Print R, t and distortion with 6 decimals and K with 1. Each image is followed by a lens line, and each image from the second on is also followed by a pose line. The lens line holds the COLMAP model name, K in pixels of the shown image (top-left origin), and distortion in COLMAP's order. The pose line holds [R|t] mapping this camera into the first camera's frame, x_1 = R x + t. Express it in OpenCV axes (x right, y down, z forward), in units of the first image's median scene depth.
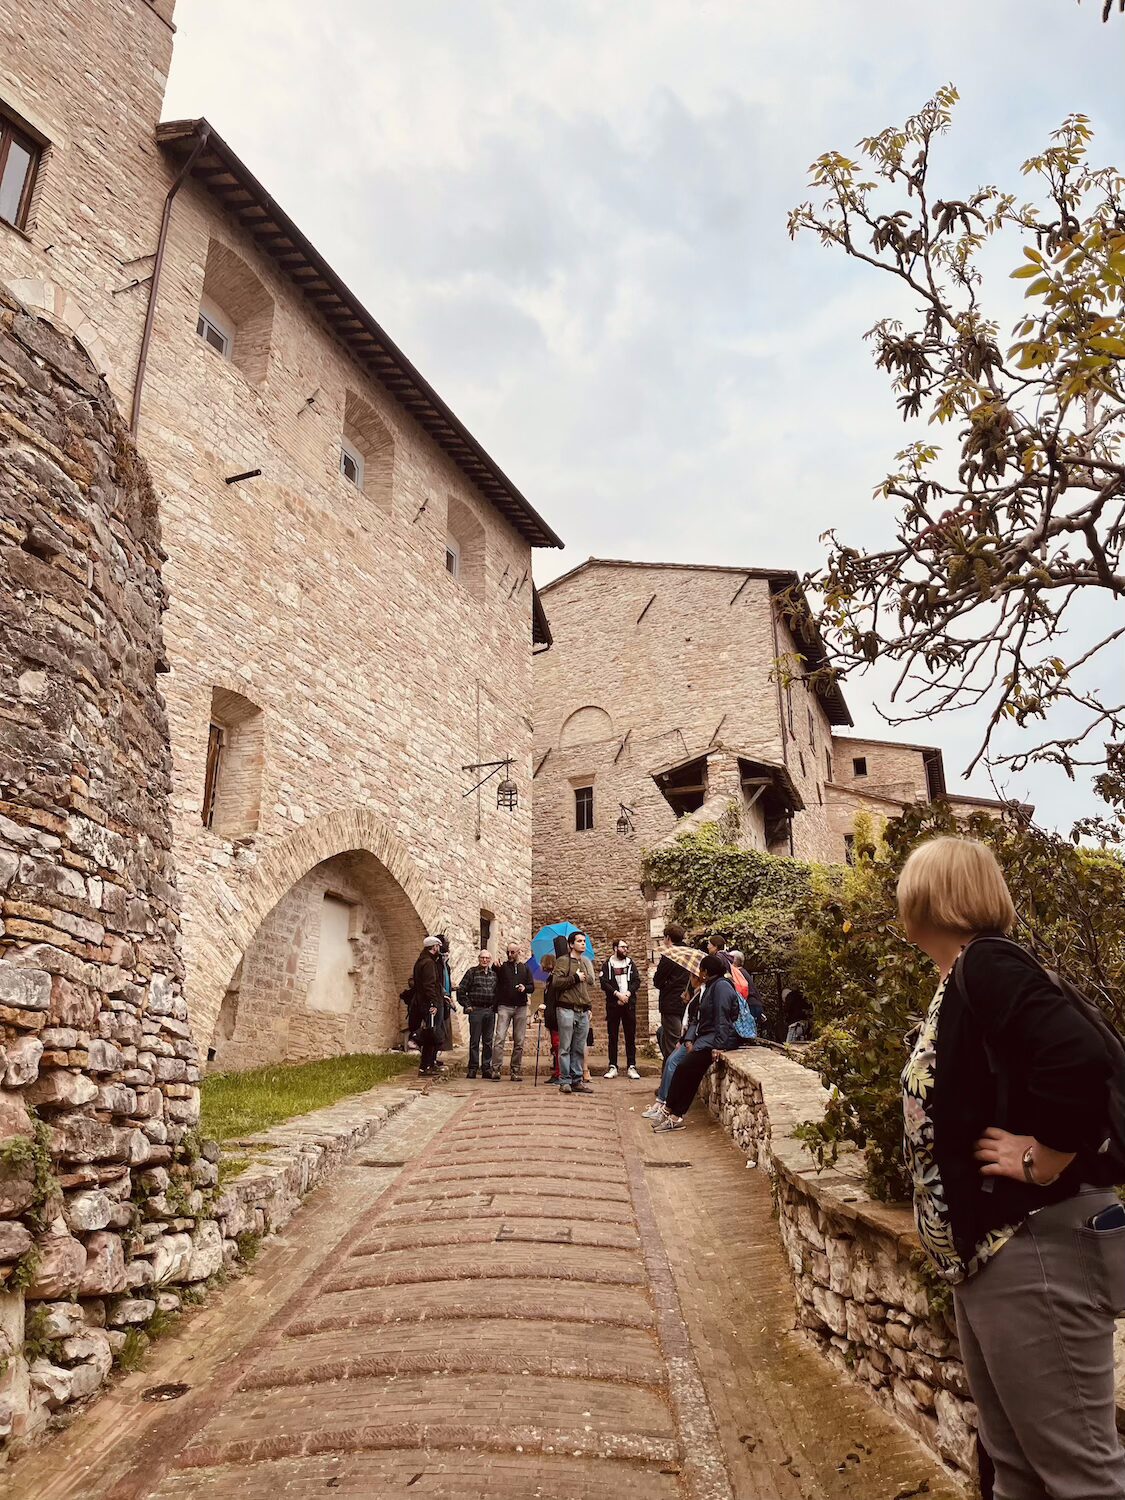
lens RADIAL K [[1143.5, 0, 566.0], [0, 1143.5, 751.1], [0, 0, 1]] dist [0.038273, -0.040769]
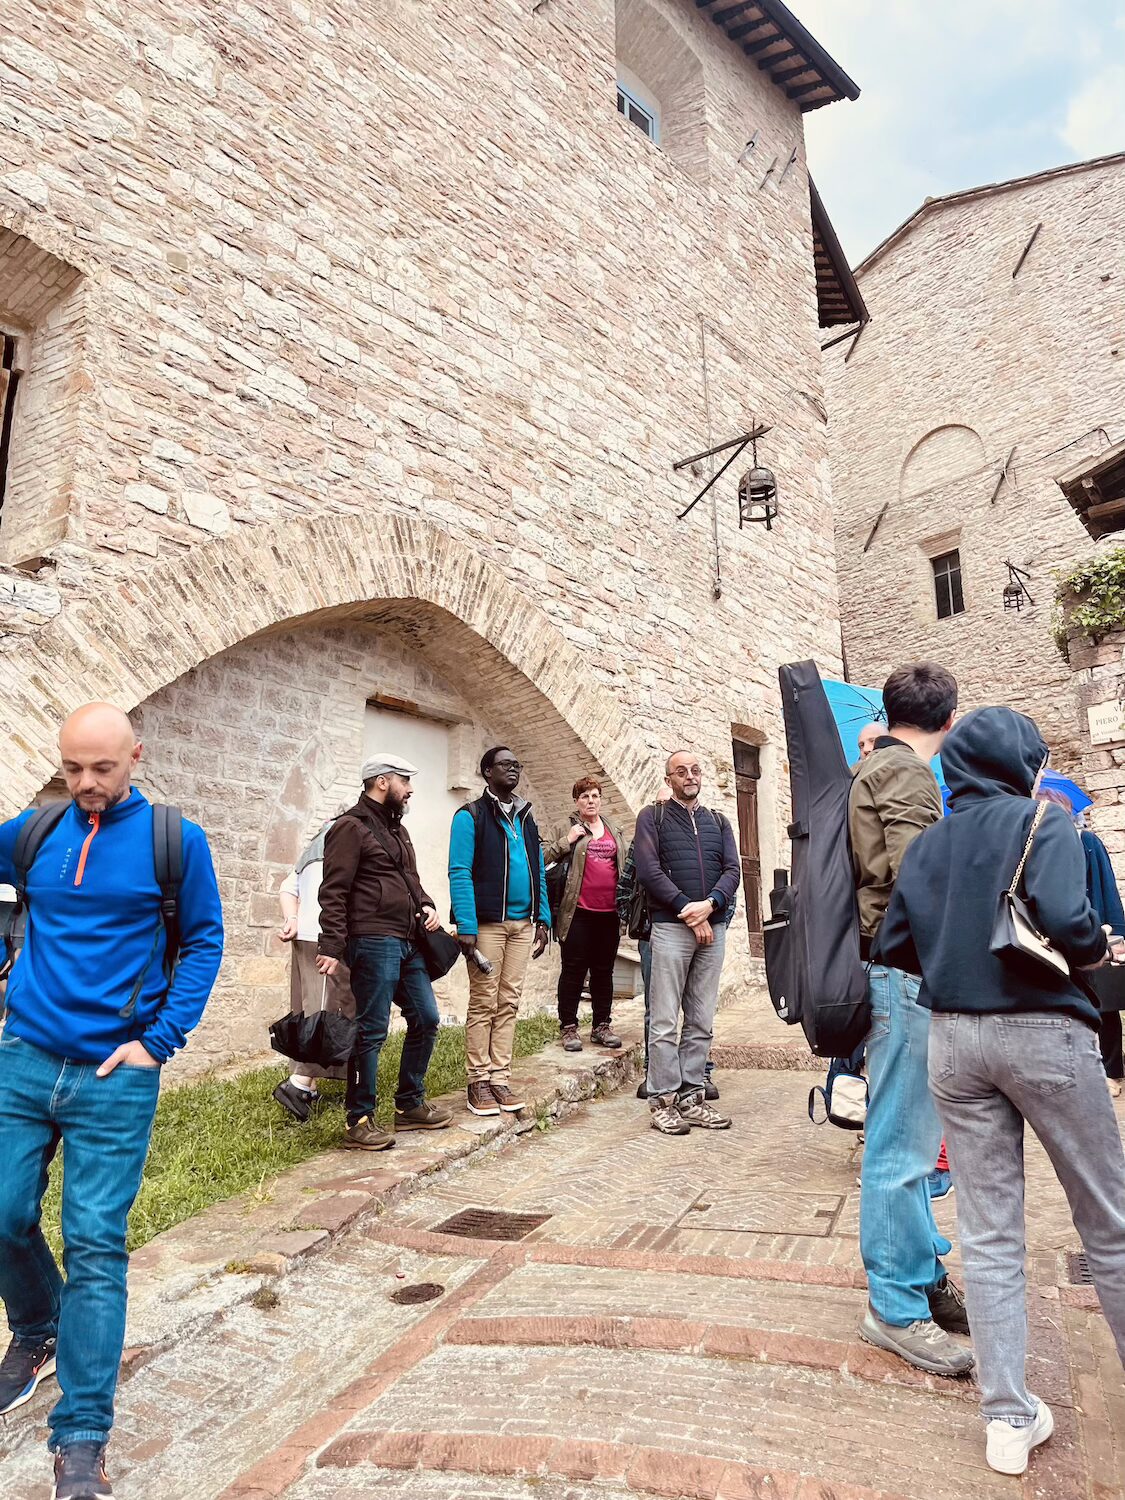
lens RADIAL K [[1143.5, 0, 560.8], [0, 1143.5, 744.4], [0, 0, 1]] dist [0.038273, -0.040769]
pose [[0.940251, -0.083943, -0.329971, 0.027525], [0.116460, 0.989968, 0.080009, 0.101747], [0.319944, -0.113657, 0.940594, 0.502173]]
